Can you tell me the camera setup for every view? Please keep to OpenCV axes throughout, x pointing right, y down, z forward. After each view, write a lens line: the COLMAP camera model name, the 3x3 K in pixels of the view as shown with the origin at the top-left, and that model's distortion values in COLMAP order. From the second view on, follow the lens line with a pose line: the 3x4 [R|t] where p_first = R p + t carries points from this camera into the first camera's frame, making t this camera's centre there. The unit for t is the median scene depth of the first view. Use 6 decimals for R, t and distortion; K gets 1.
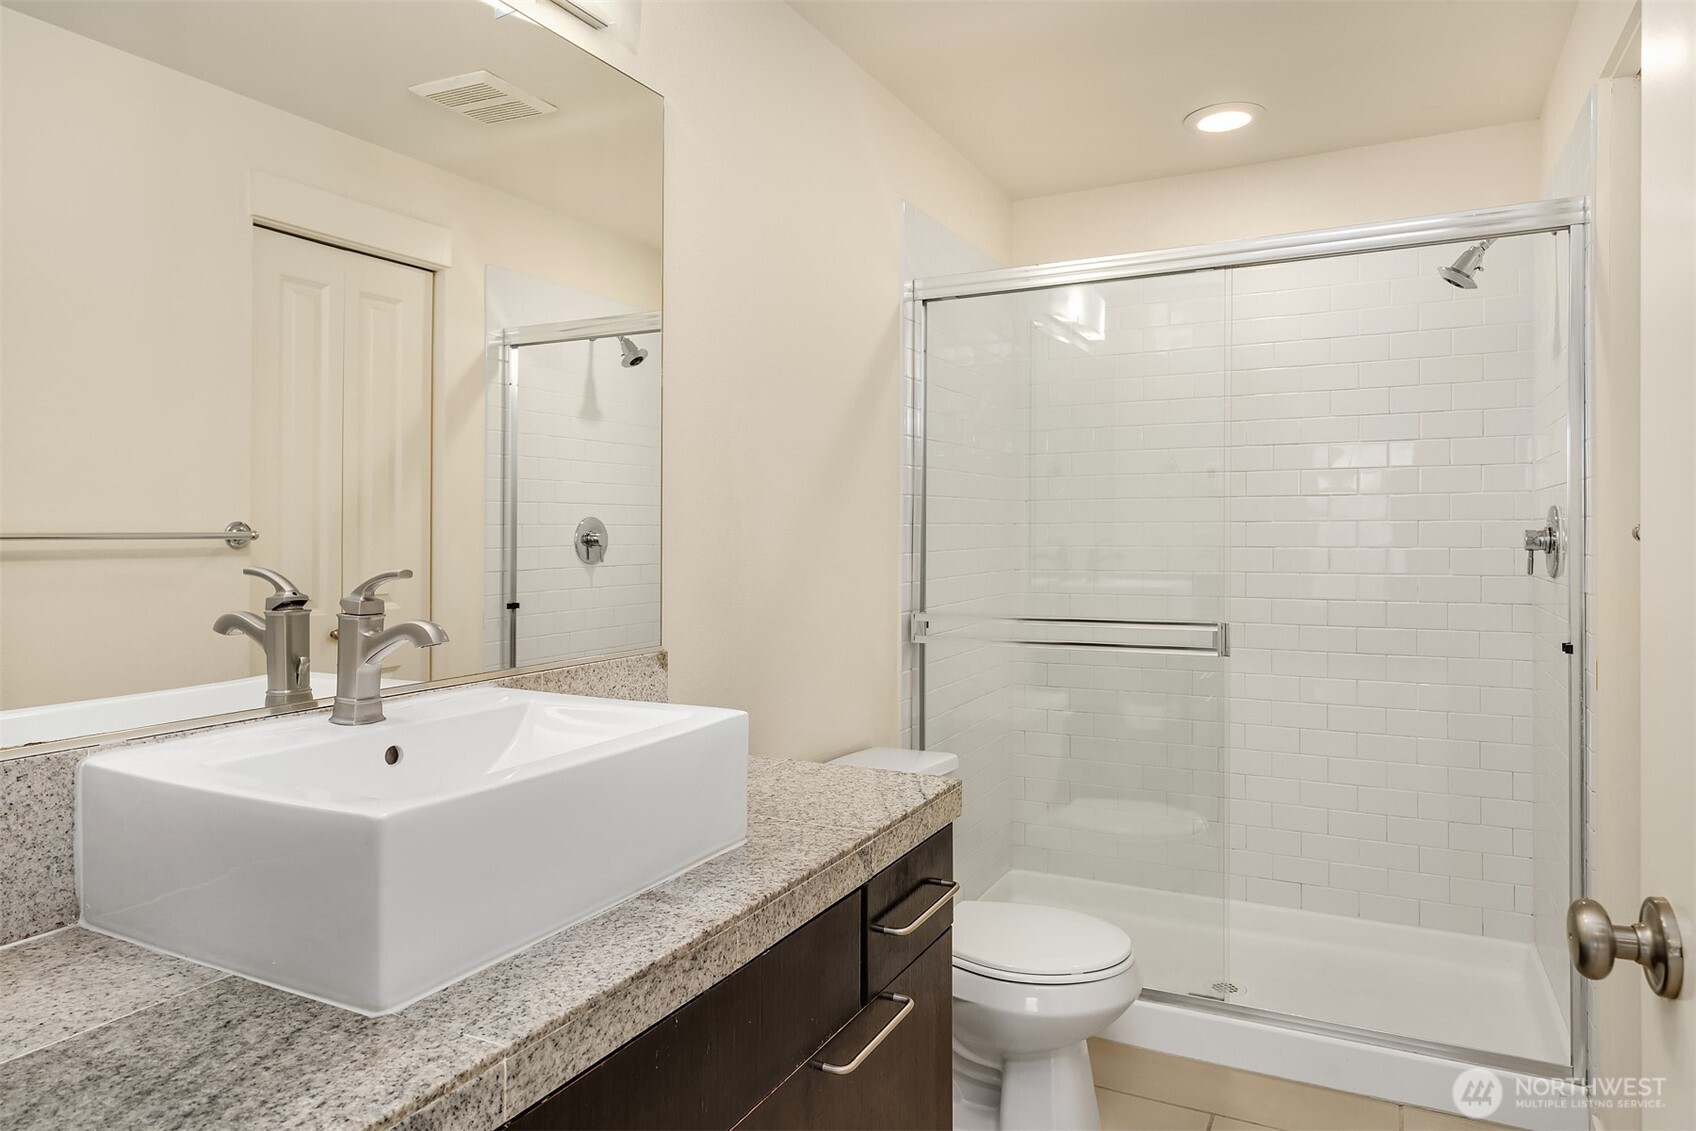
lens RADIAL K [[1073.1, 0, 843.8], [0, 1073.1, 557.2], [0, 0, 1]] dist [-0.000635, -0.000068]
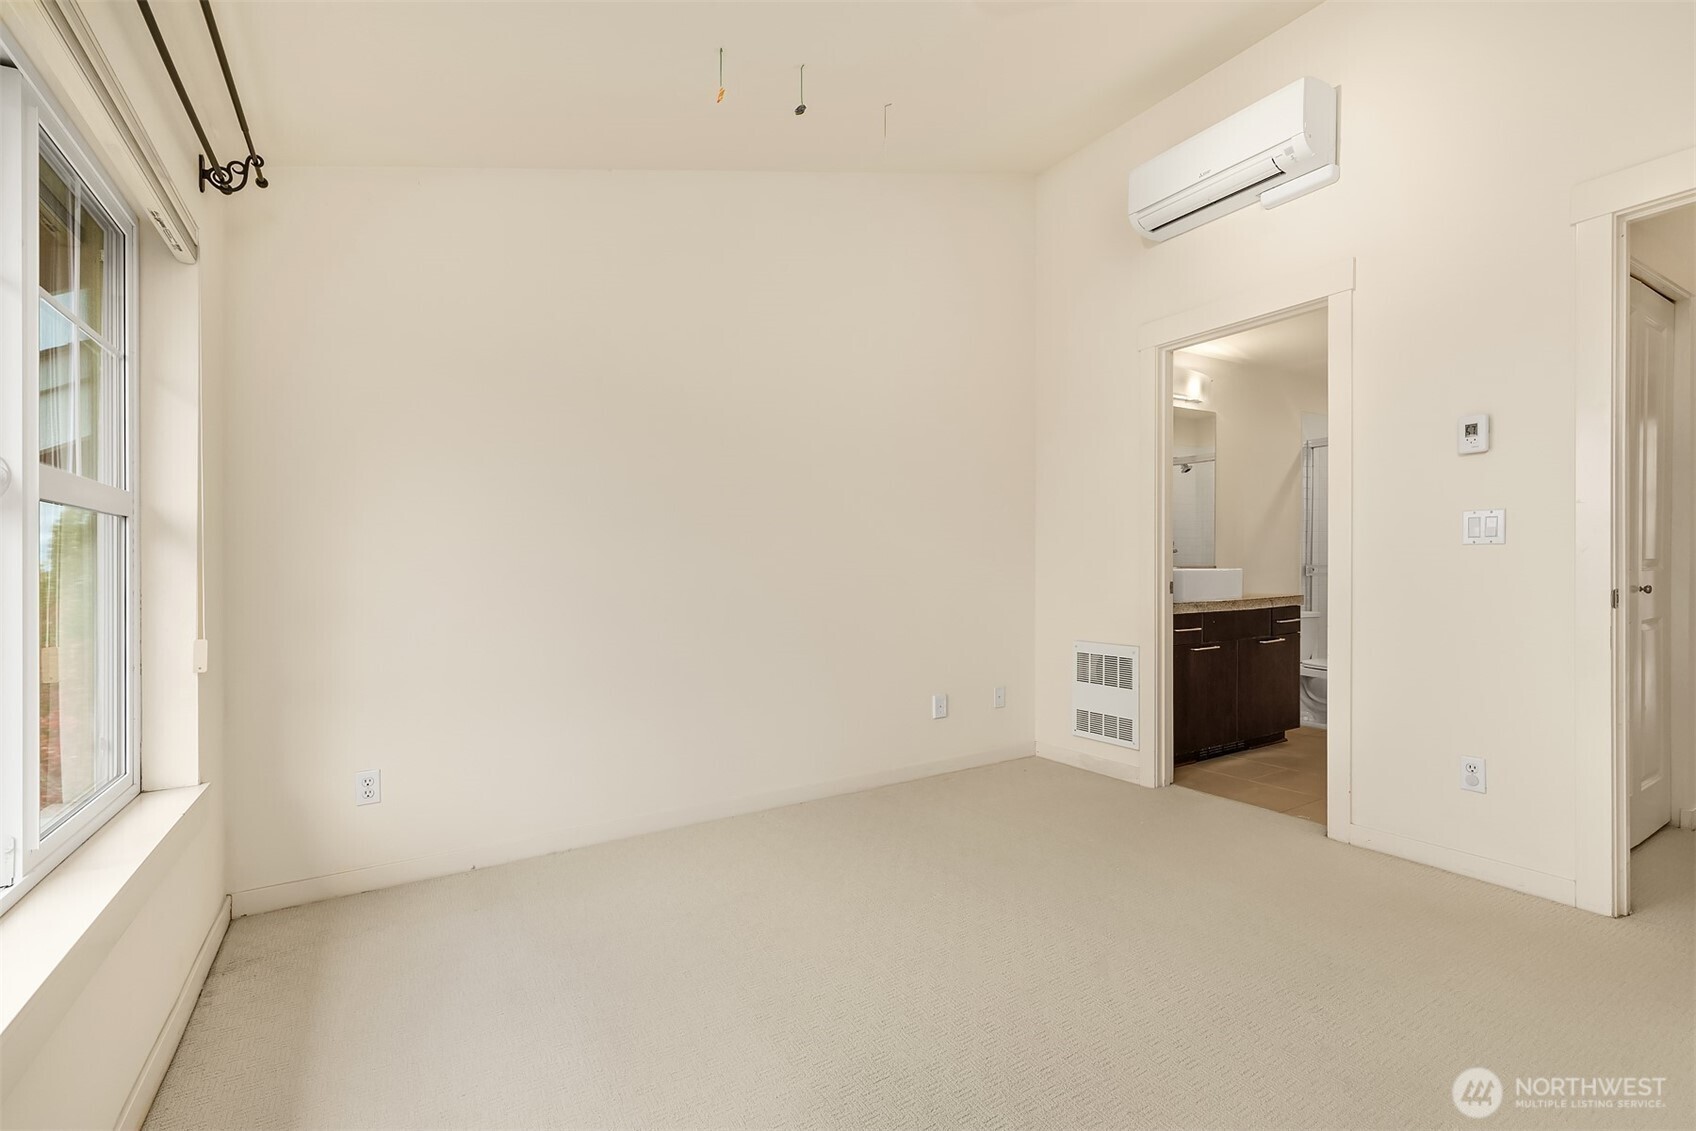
lens RADIAL K [[753.4, 0, 849.6], [0, 753.4, 566.8], [0, 0, 1]] dist [-0.000982, -0.000066]
pose [[0.851218, 0.001762, -0.524809, 0.081151], [-0.005389, 0.999971, -0.005383, 0.075384], [0.524784, 0.007410, 0.851203, -1.254742]]
